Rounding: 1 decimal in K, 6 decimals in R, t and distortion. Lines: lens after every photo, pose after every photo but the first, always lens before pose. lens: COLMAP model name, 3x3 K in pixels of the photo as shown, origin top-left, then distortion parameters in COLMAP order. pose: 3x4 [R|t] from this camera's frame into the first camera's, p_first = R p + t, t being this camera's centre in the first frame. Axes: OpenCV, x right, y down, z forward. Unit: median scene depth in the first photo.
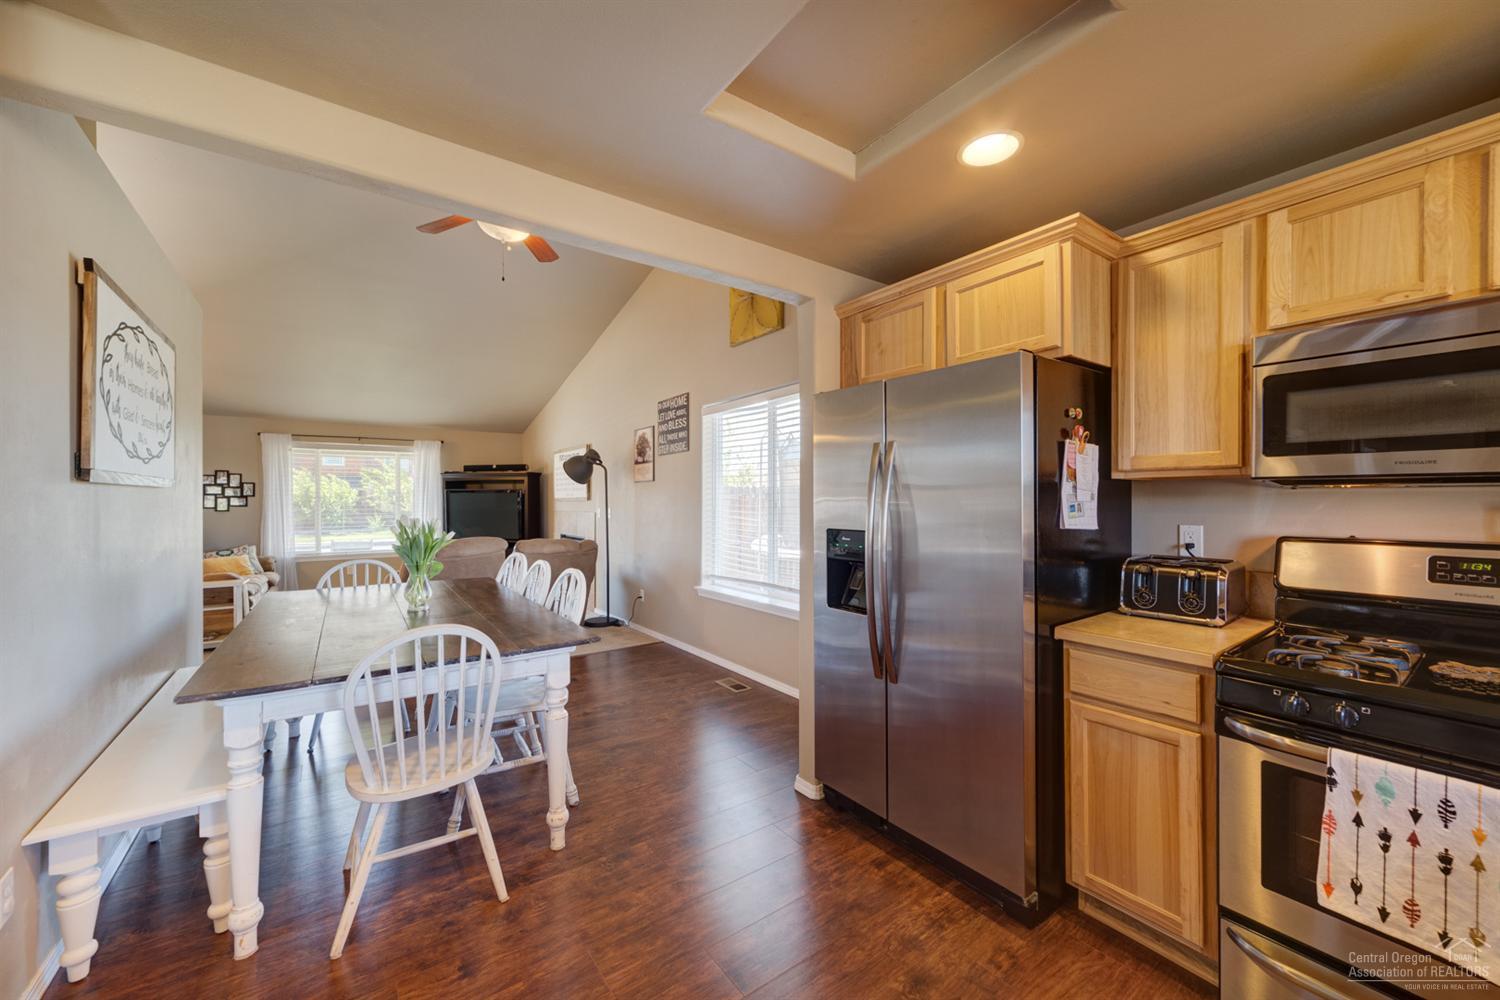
lens RADIAL K [[578.8, 0, 744.1], [0, 578.8, 500.3], [0, 0, 1]] dist [0.002259, -0.000703]
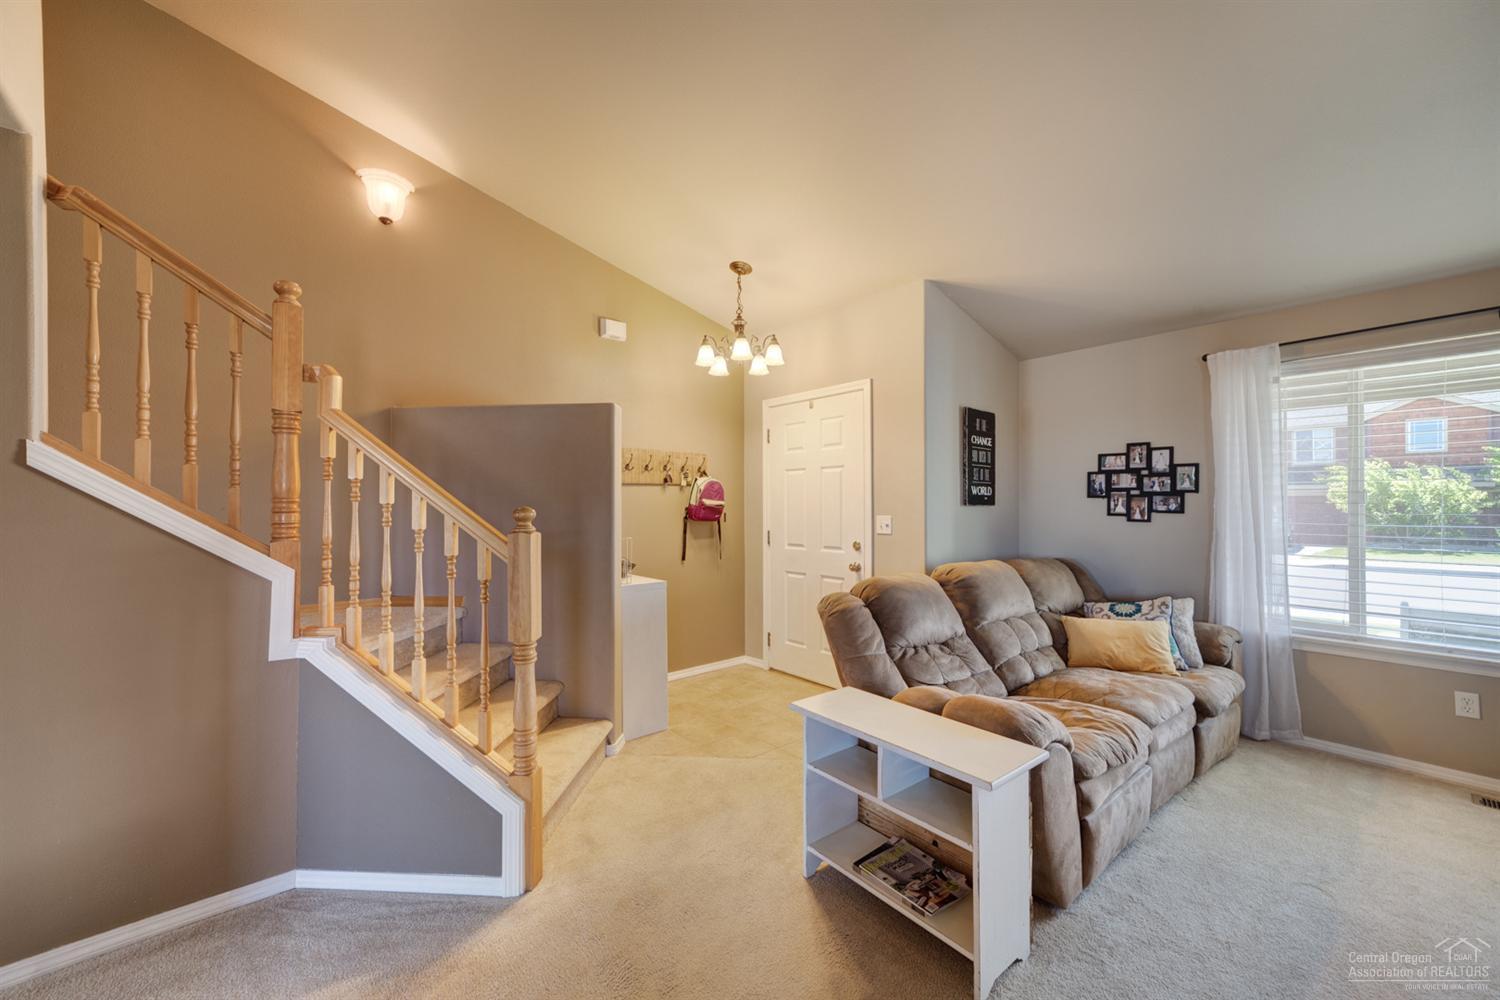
lens RADIAL K [[578.8, 0, 745.6], [0, 578.8, 492.2], [0, 0, 1]] dist [0.002259, -0.000703]
pose [[0.079751, -0.017077, -0.996668, -1.564566], [0.003055, 0.999853, -0.016887, 0.001457], [0.996810, -0.001698, 0.079792, 2.311518]]
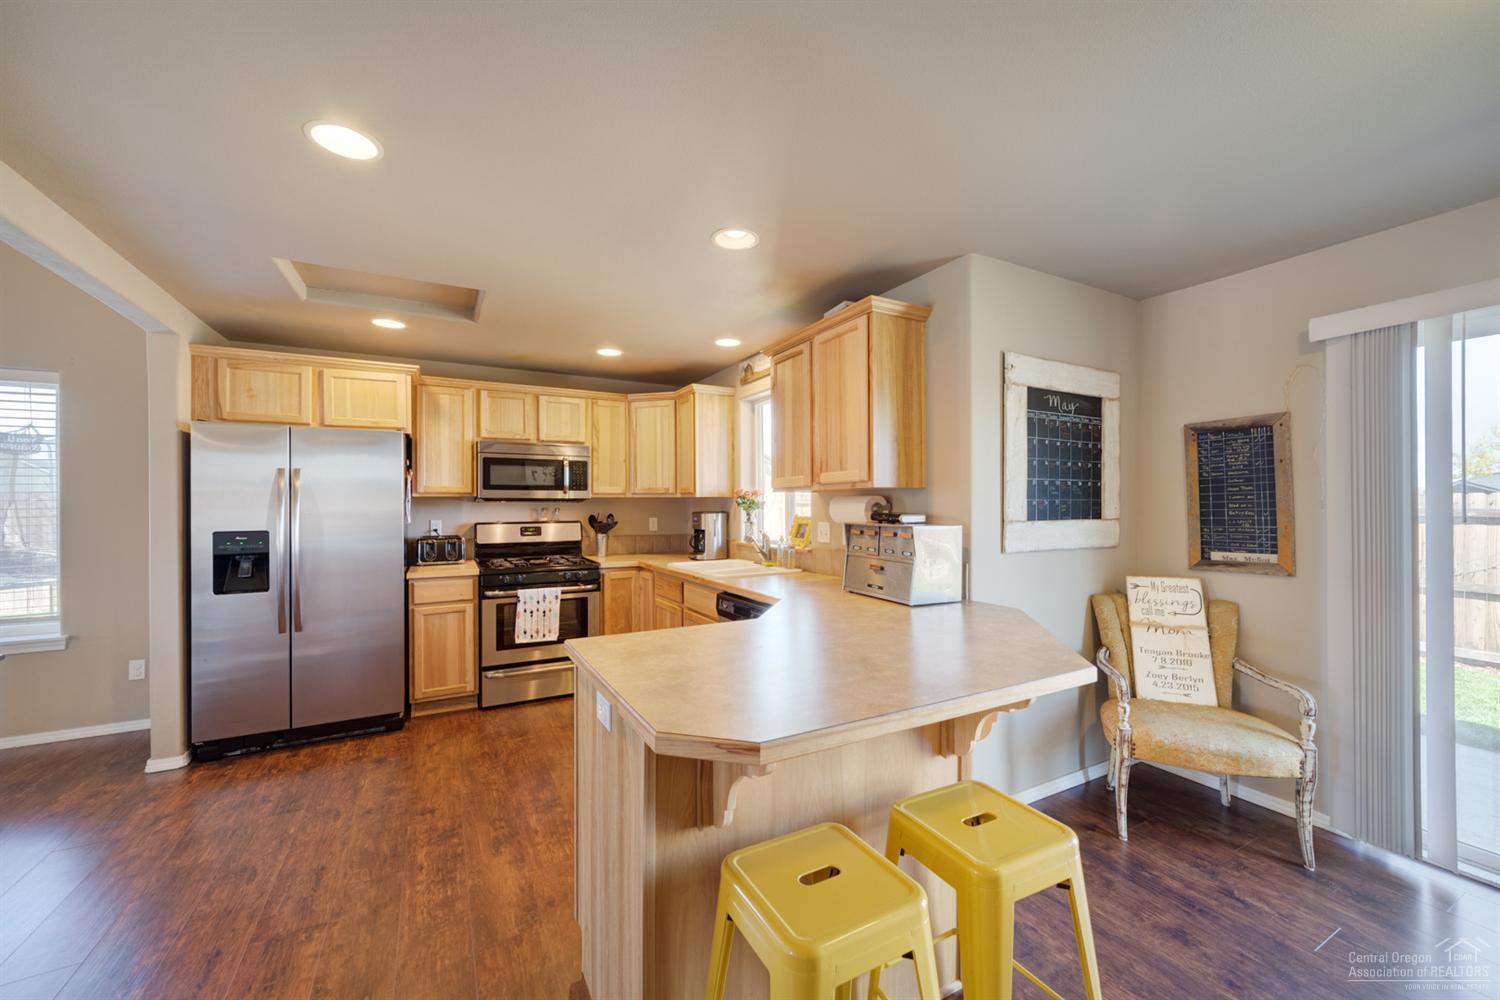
lens RADIAL K [[578.8, 0, 740.9], [0, 578.8, 501.5], [0, 0, 1]] dist [0.002259, -0.000703]
pose [[0.144122, 0.007132, 0.989534, -1.120235], [0.005606, 0.999952, -0.008024, 0.000656], [-0.989544, 0.006703, 0.144075, -0.358615]]
